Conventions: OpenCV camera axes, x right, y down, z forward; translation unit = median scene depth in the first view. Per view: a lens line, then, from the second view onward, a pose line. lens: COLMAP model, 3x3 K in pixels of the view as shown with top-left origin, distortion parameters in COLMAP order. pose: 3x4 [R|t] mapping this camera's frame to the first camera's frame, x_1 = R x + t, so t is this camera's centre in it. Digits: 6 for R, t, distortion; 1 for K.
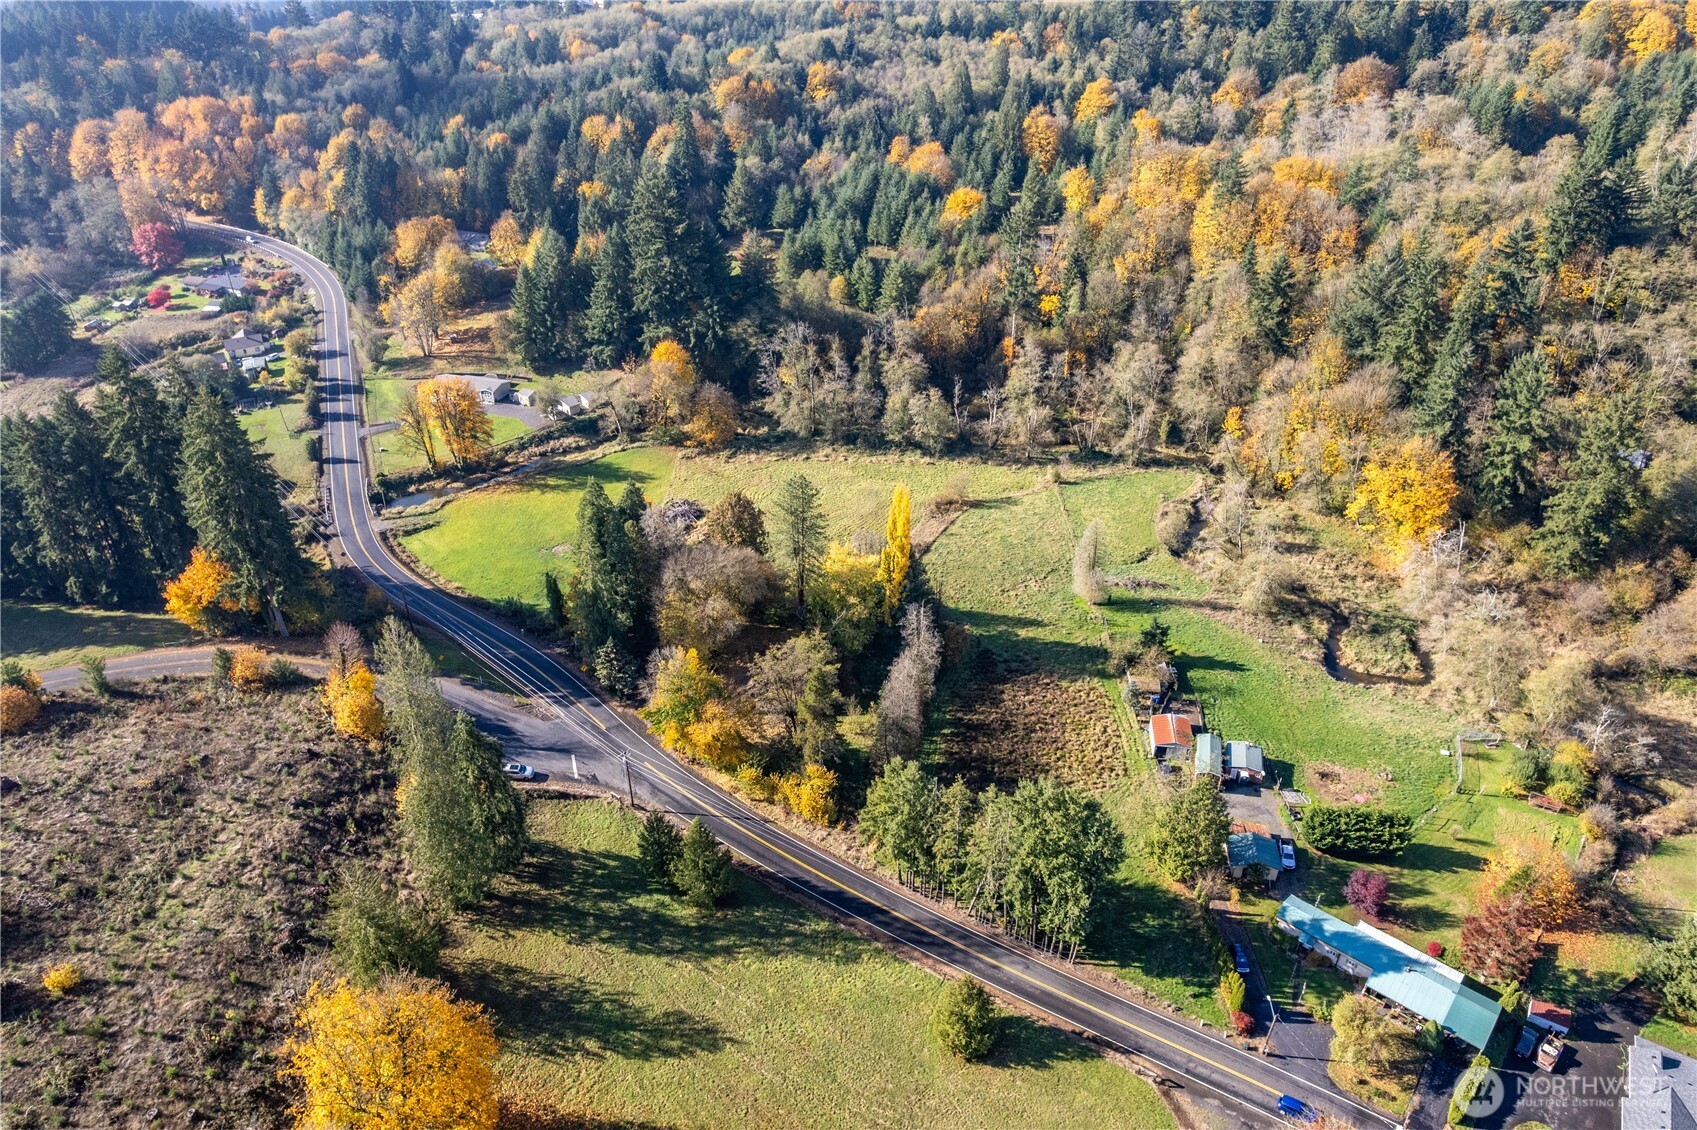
lens RADIAL K [[1095.6, 0, 848.5], [0, 1095.6, 565.0], [0, 0, 1]] dist [-0.087476, 0.077635]
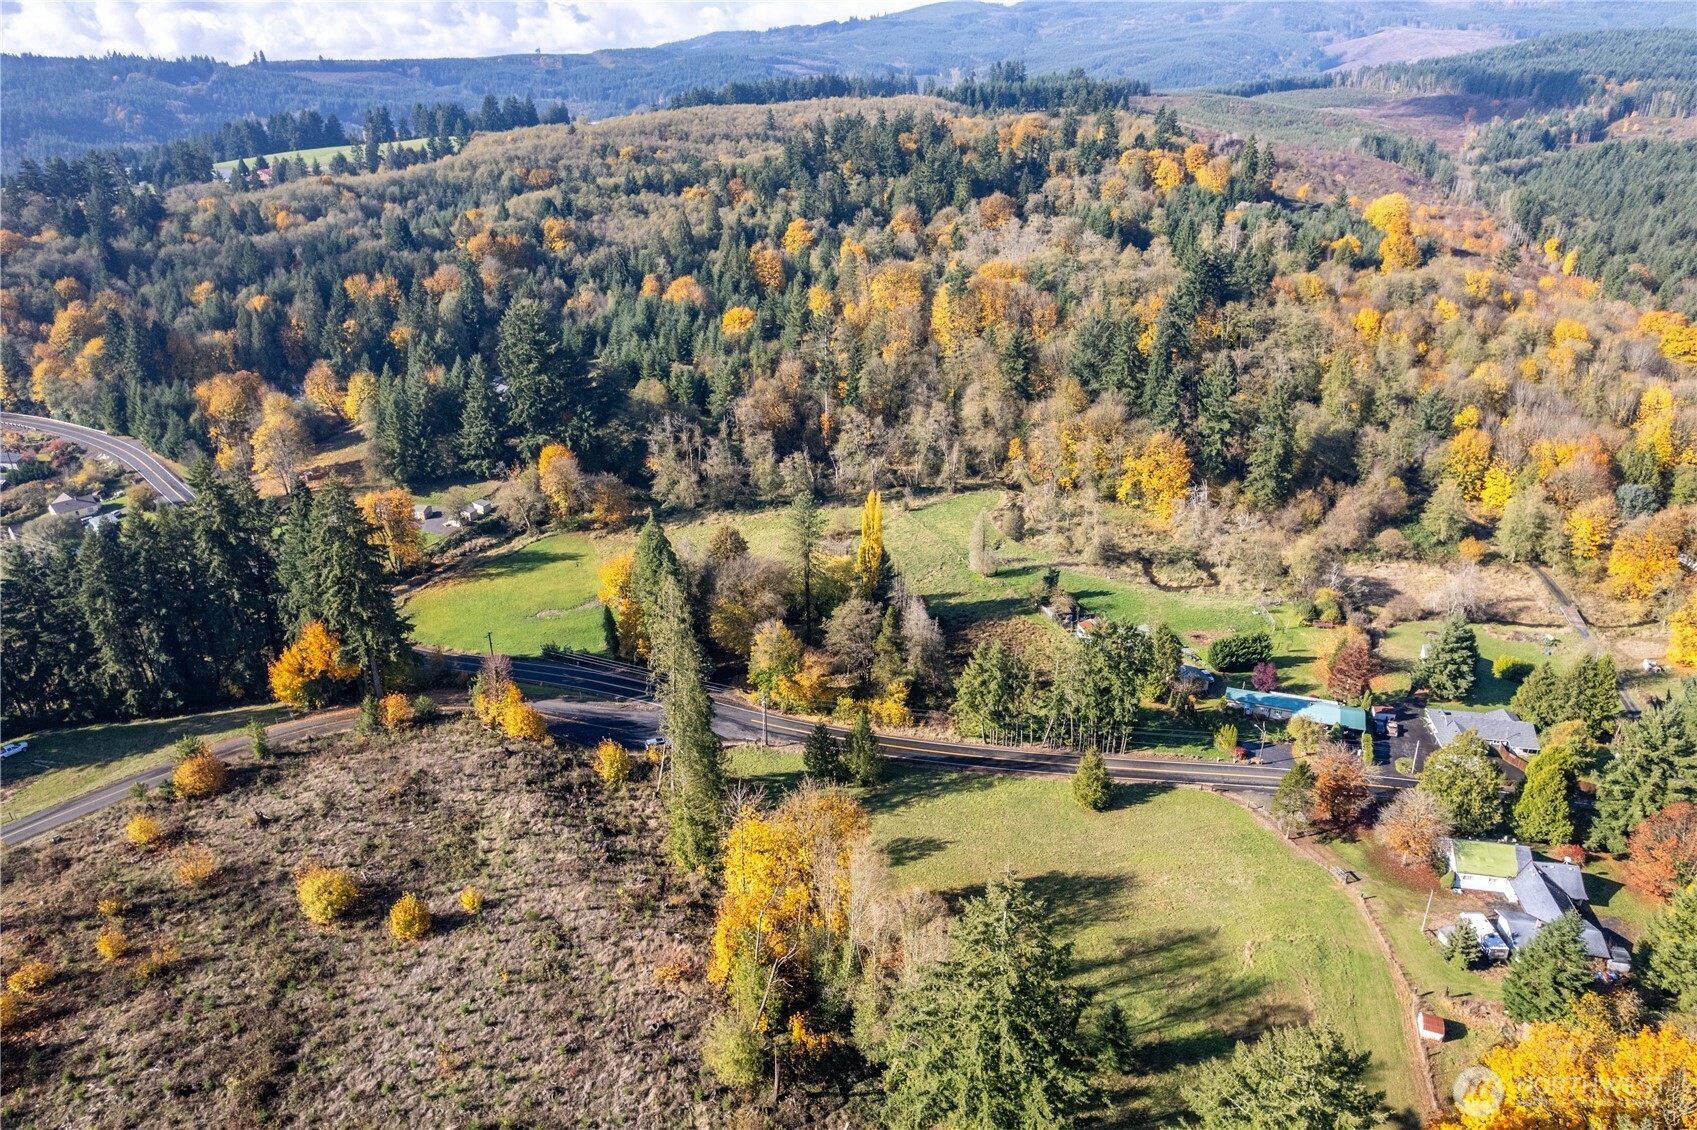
lens RADIAL K [[1095.6, 0, 848.5], [0, 1095.6, 565.0], [0, 0, 1]] dist [-0.087476, 0.077635]
pose [[0.926548, -0.148690, 0.345543, -0.303078], [0.193612, 0.976055, -0.099152, 0.093908], [-0.322526, 0.158770, 0.933150, -0.150285]]
